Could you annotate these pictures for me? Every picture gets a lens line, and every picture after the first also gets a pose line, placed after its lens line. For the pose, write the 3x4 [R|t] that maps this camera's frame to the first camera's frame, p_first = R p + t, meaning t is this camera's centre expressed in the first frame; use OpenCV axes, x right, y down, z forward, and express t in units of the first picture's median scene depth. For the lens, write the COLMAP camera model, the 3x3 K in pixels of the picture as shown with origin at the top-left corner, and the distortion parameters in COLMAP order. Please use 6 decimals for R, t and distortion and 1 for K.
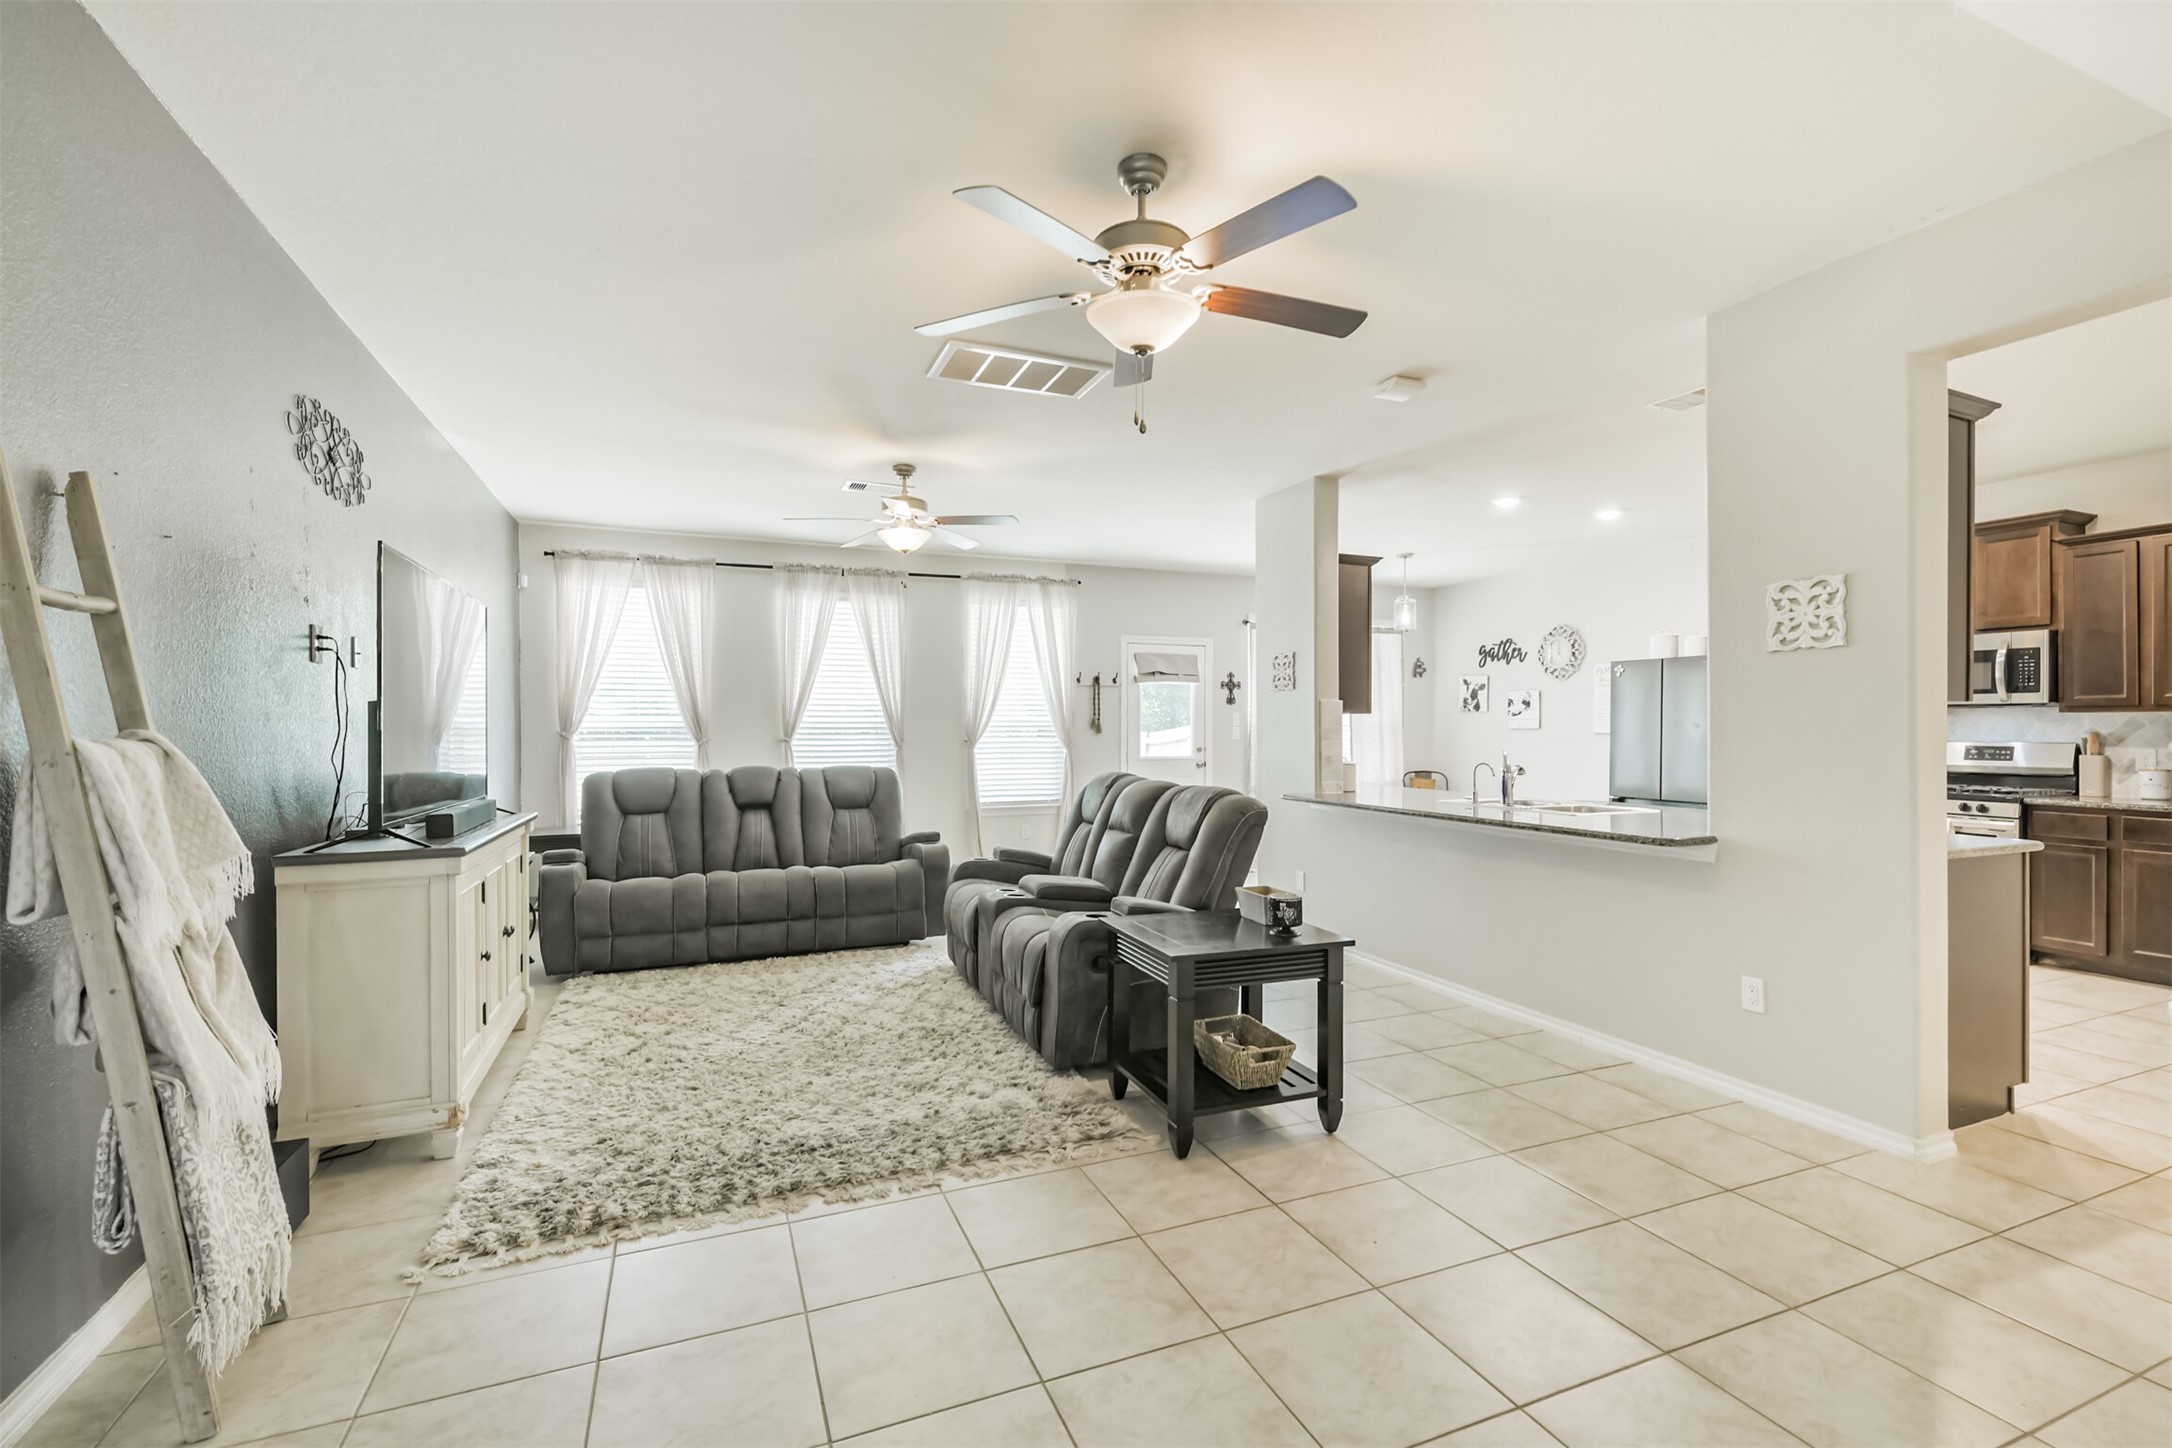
lens RADIAL K [[942.2, 0, 1108.2], [0, 942.2, 716.0], [0, 0, 1]] dist [0.017367, -0.008189]
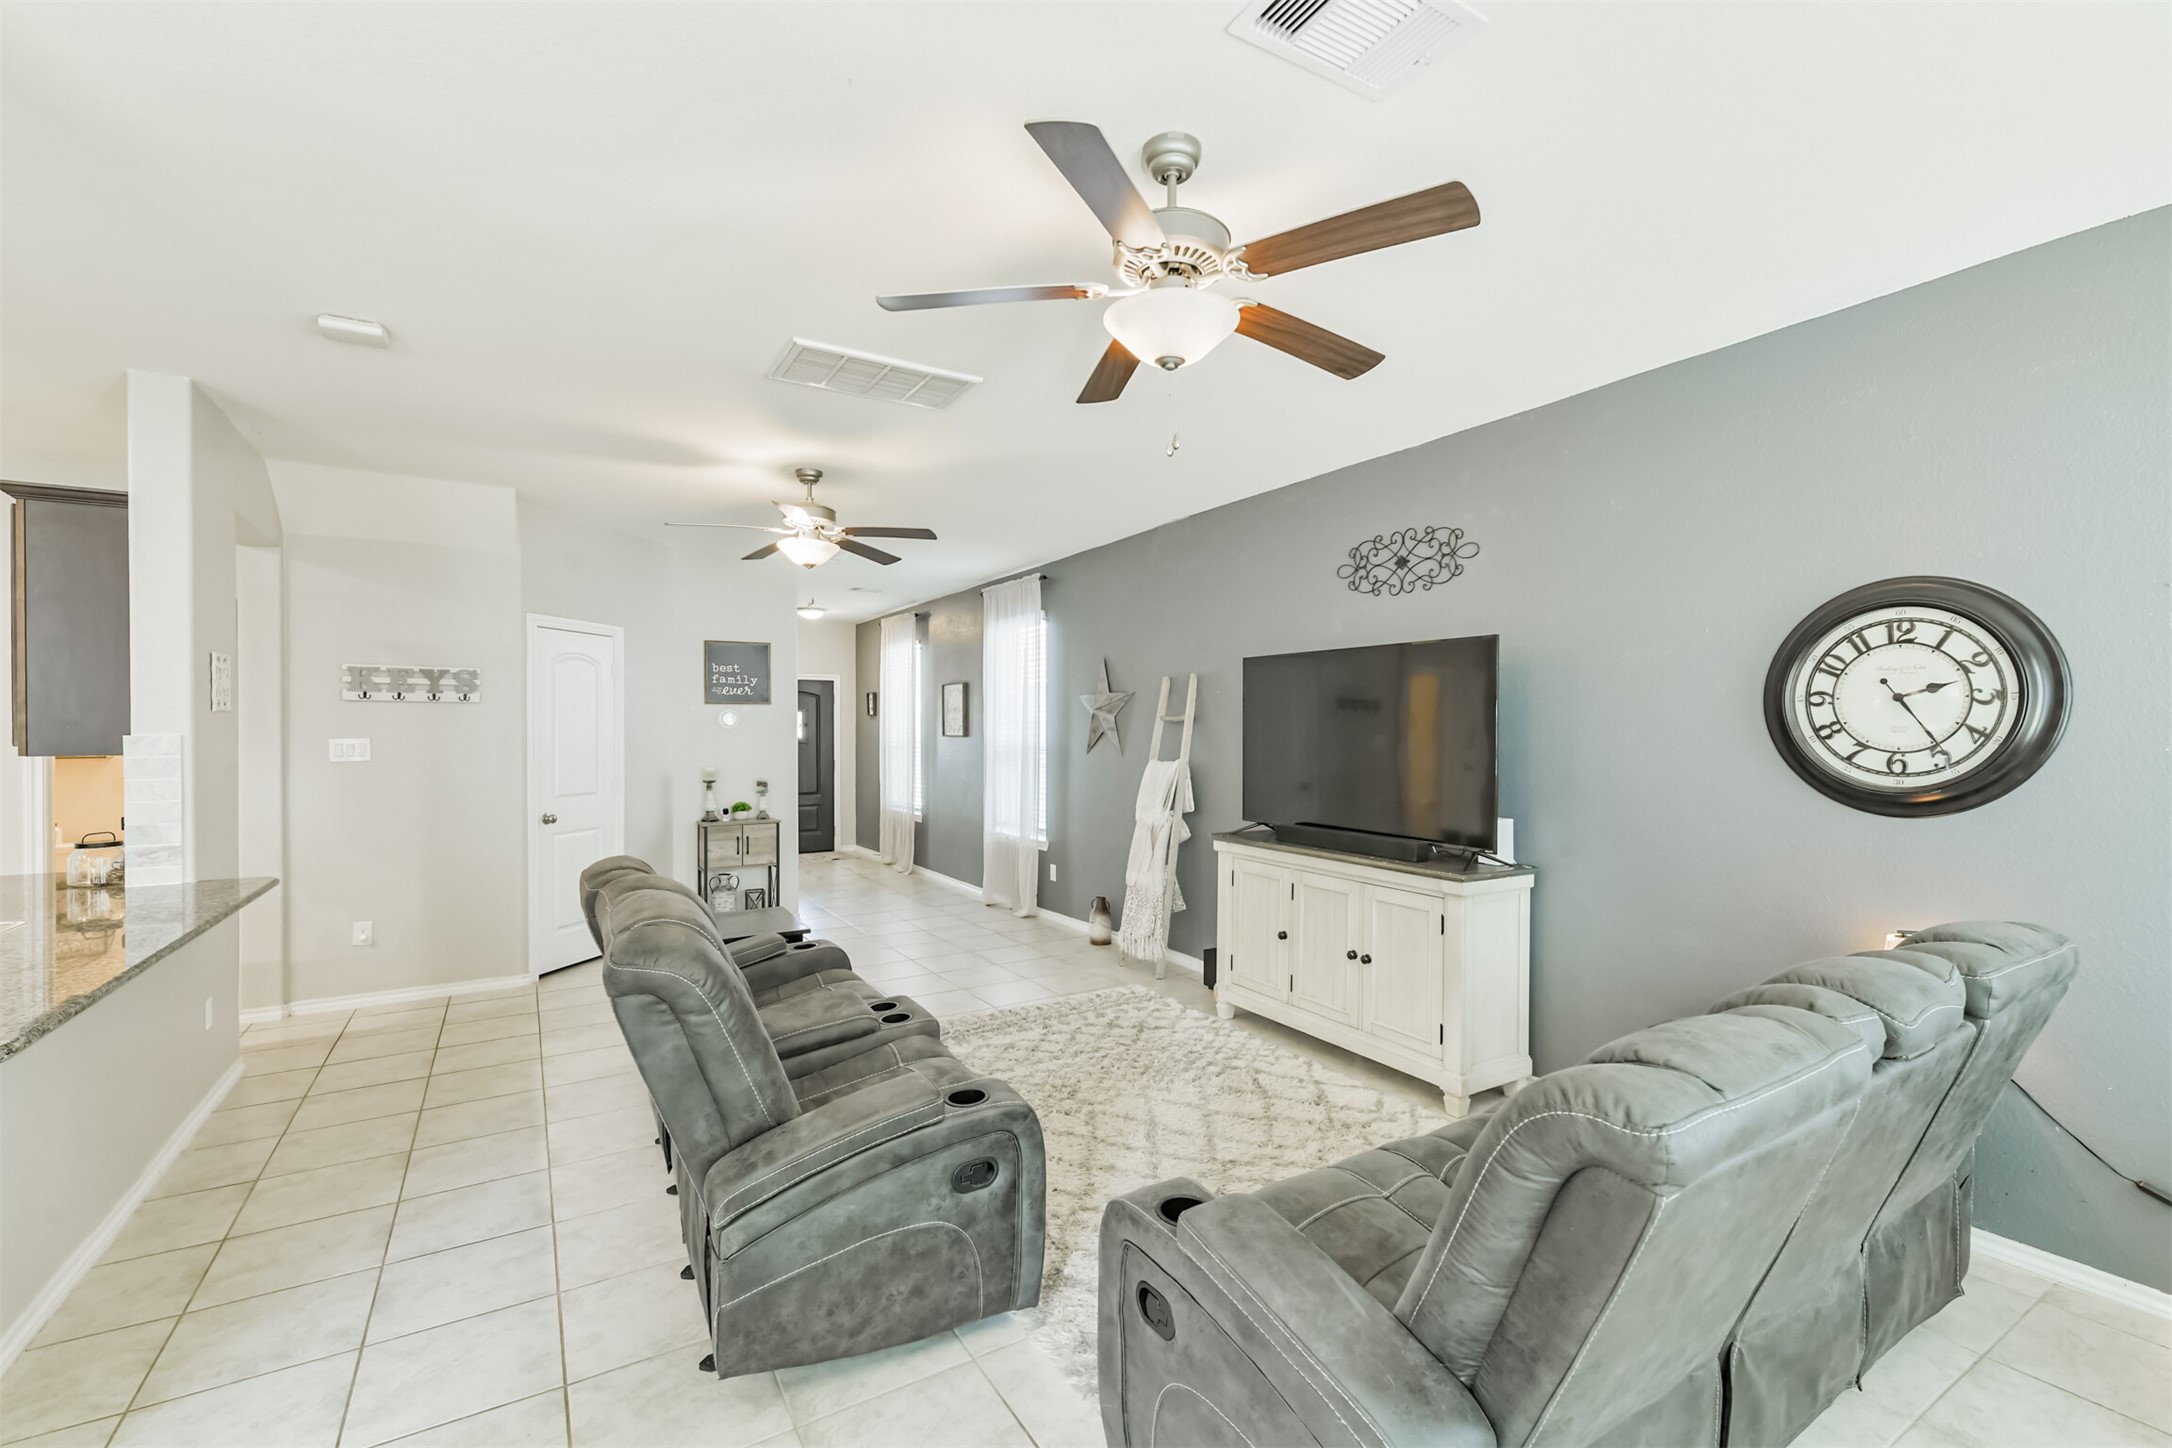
lens RADIAL K [[942.2, 0, 1089.2], [0, 942.2, 741.4], [0, 0, 1]] dist [0.017367, -0.008189]
pose [[-0.991571, 0.007657, -0.129338, -0.135944], [0.007643, 0.999971, 0.000606, -0.017662], [0.129339, -0.000387, -0.991600, 1.464566]]
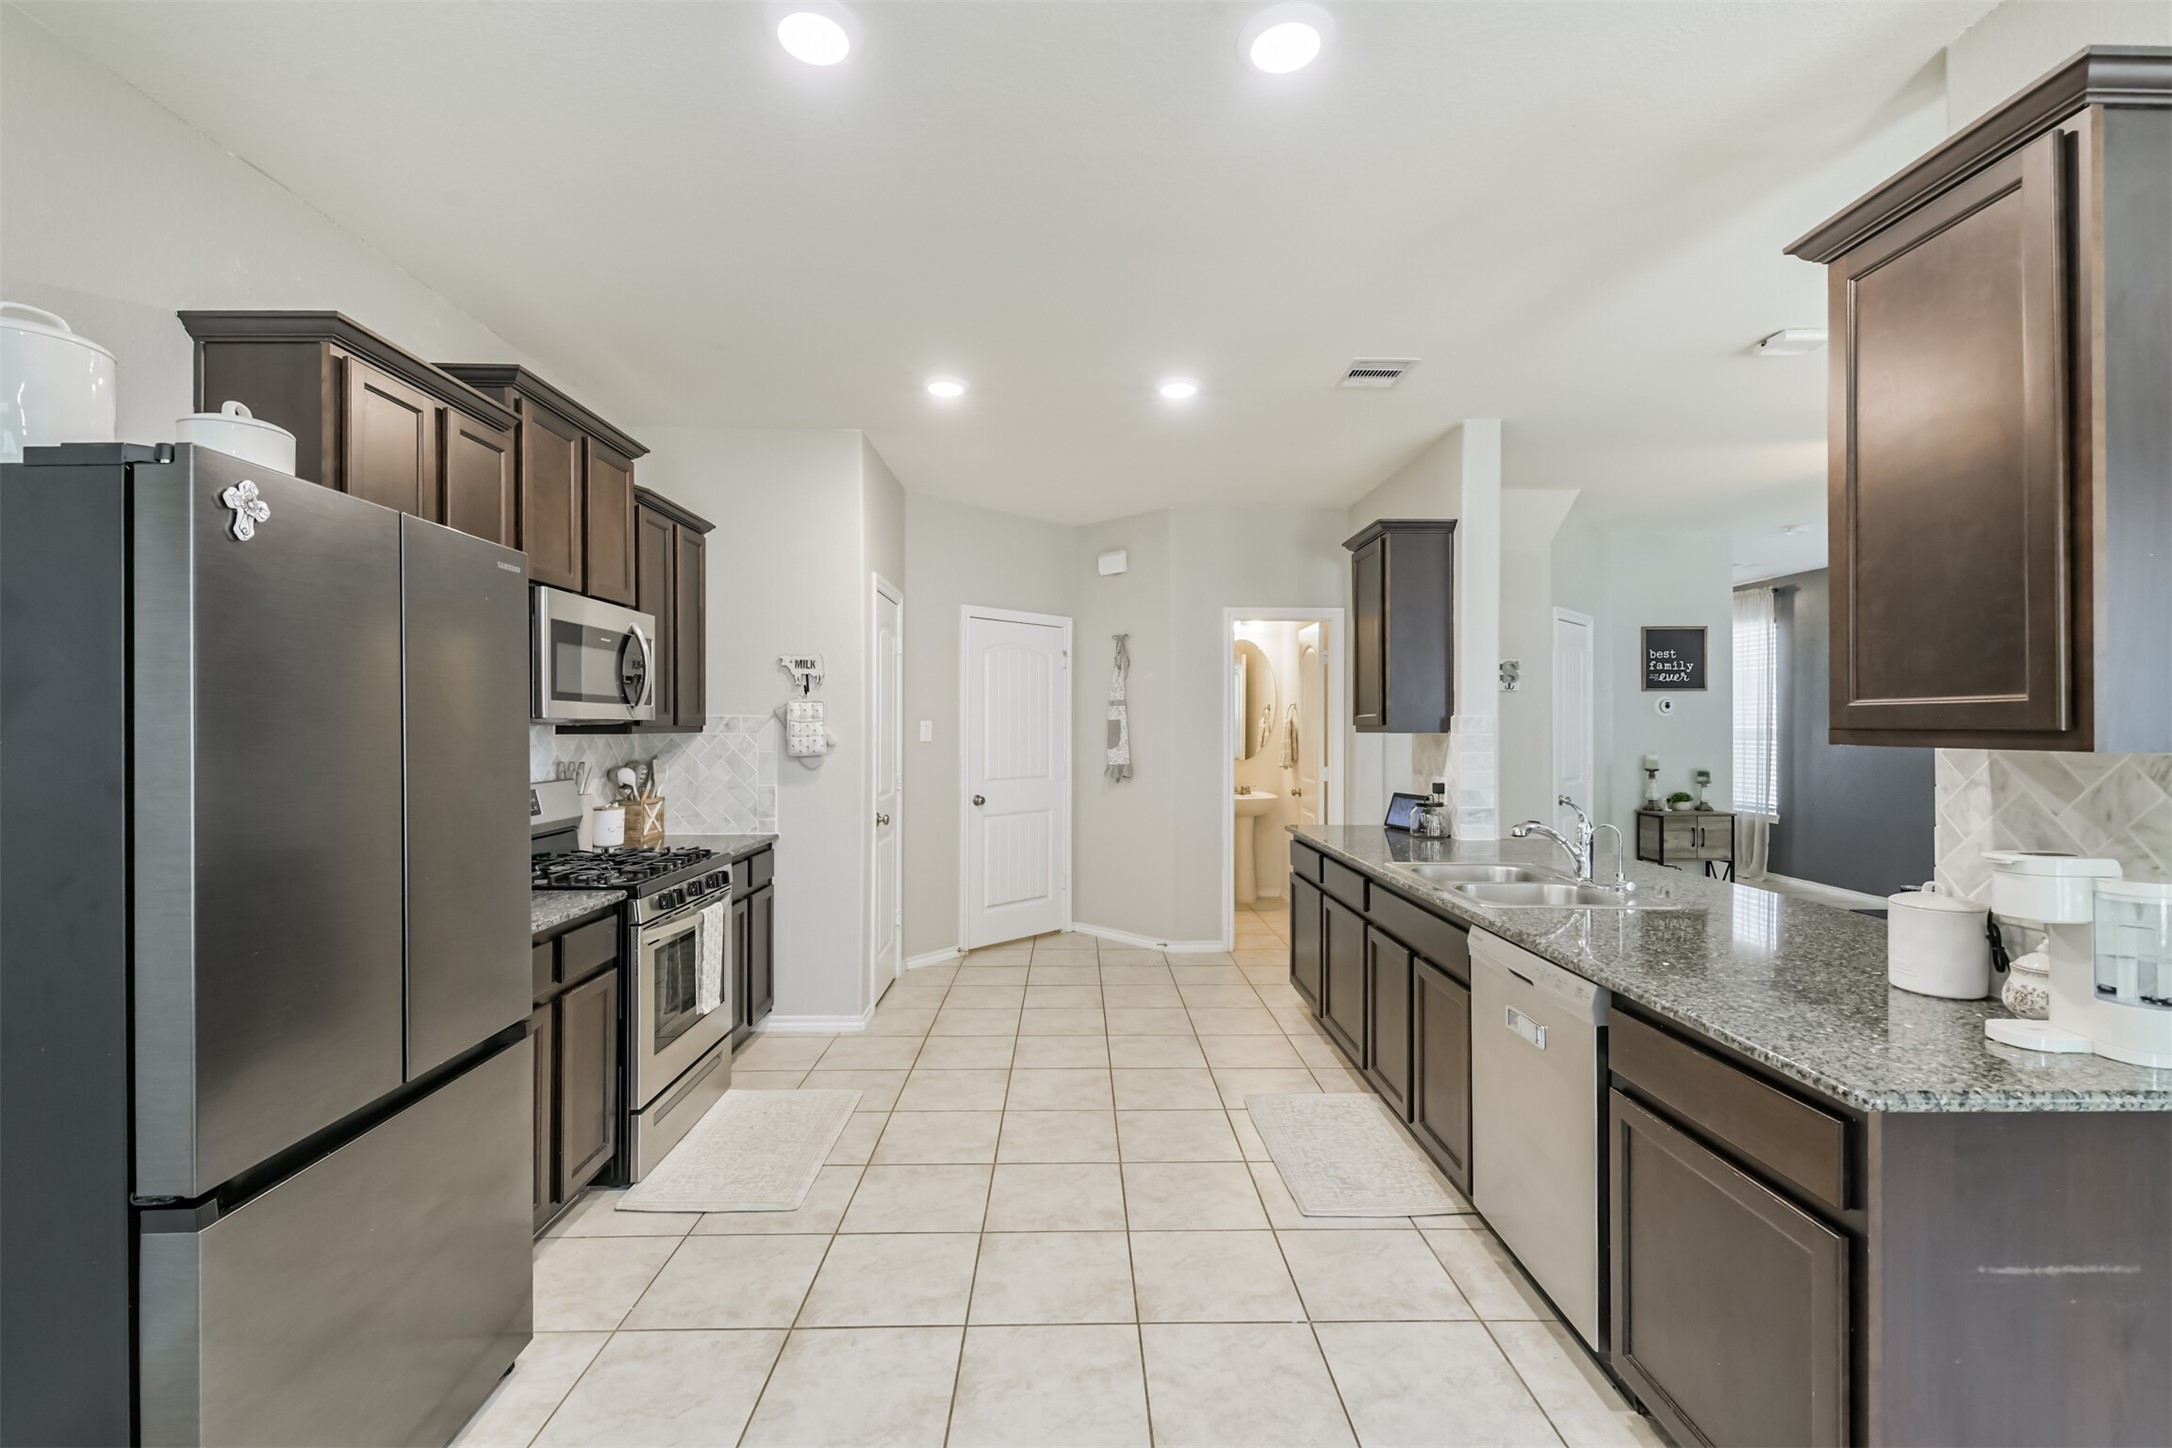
lens RADIAL K [[942.2, 0, 1082.0], [0, 942.2, 719.4], [0, 0, 1]] dist [0.017367, -0.008189]
pose [[-0.918768, 0.006357, 0.394748, 0.428166], [-0.001215, 0.999820, -0.018928, -0.008347], [-0.394797, -0.017870, -0.918595, 1.594238]]
